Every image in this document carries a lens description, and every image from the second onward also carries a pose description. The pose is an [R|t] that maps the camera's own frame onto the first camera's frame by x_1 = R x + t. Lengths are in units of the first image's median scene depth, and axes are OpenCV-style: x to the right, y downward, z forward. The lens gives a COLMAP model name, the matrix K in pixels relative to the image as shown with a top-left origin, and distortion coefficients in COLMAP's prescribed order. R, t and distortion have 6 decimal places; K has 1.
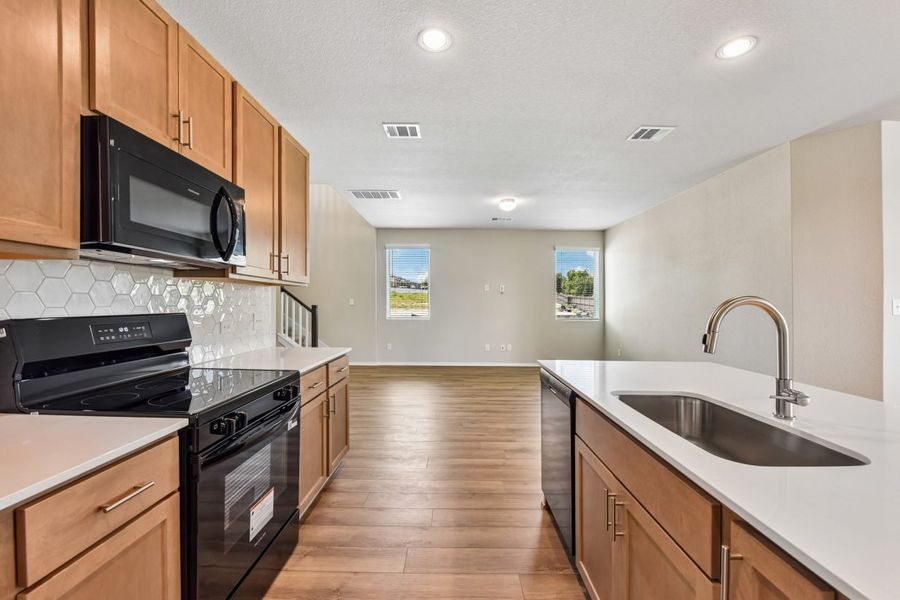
lens RADIAL K [[369.5, 0, 452.4], [0, 369.5, 295.8], [0, 0, 1]] dist [0.000478, 0.000052]
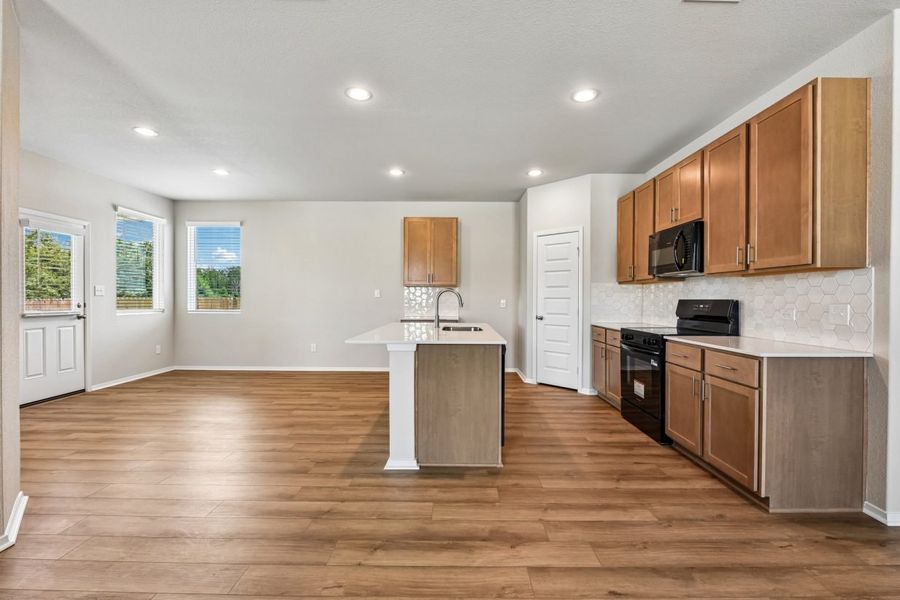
lens RADIAL K [[388.3, 0, 453.6], [0, 388.3, 301.7], [0, 0, 1]] dist [-0.017486, -0.000180]
pose [[-0.999918, -0.012640, -0.001974, 0.167087], [-0.012615, 0.999844, -0.012363, 0.032179], [0.002130, -0.012337, -0.999922, 0.937564]]
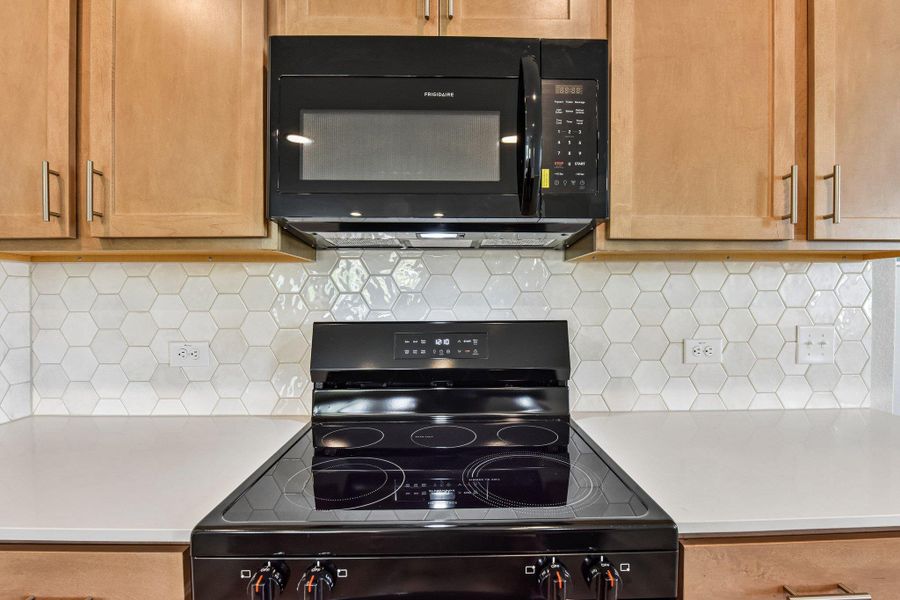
lens RADIAL K [[418.7, 0, 453.4], [0, 418.7, 306.7], [0, 0, 1]] dist [-0.020105, -0.000627]
pose [[0.020566, 0.010048, -0.999738, -0.028198], [0.023996, 0.999656, 0.010541, 0.004778], [0.999500, -0.024207, 0.020318, 0.287566]]
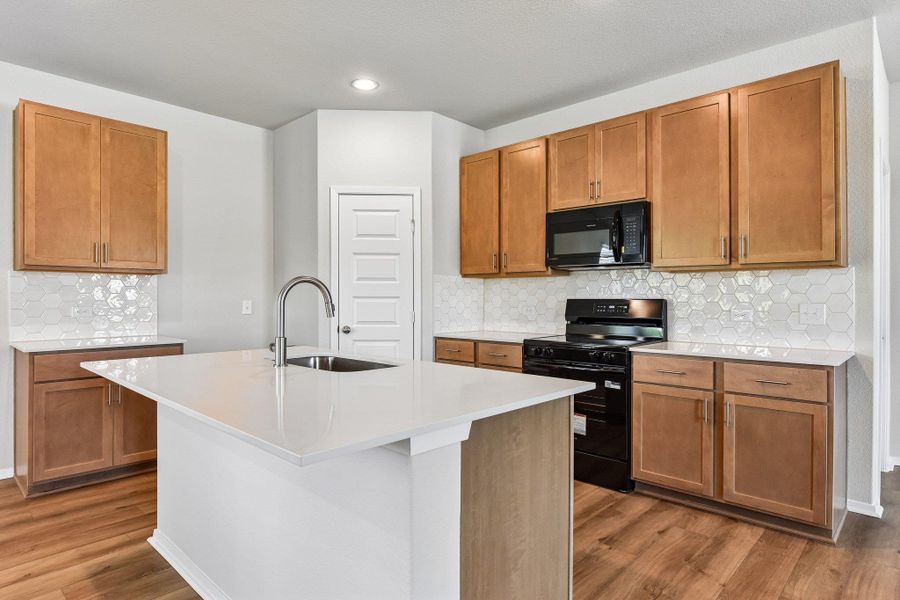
lens RADIAL K [[500.7, 0, 454.9], [0, 500.7, 300.5], [0, 0, 1]] dist [-0.001468, 0.000314]
pose [[-0.674050, -0.006400, -0.738658, 0.399876], [0.008550, 0.999828, -0.016465, 0.027016], [0.738636, -0.017414, -0.673879, 0.591387]]
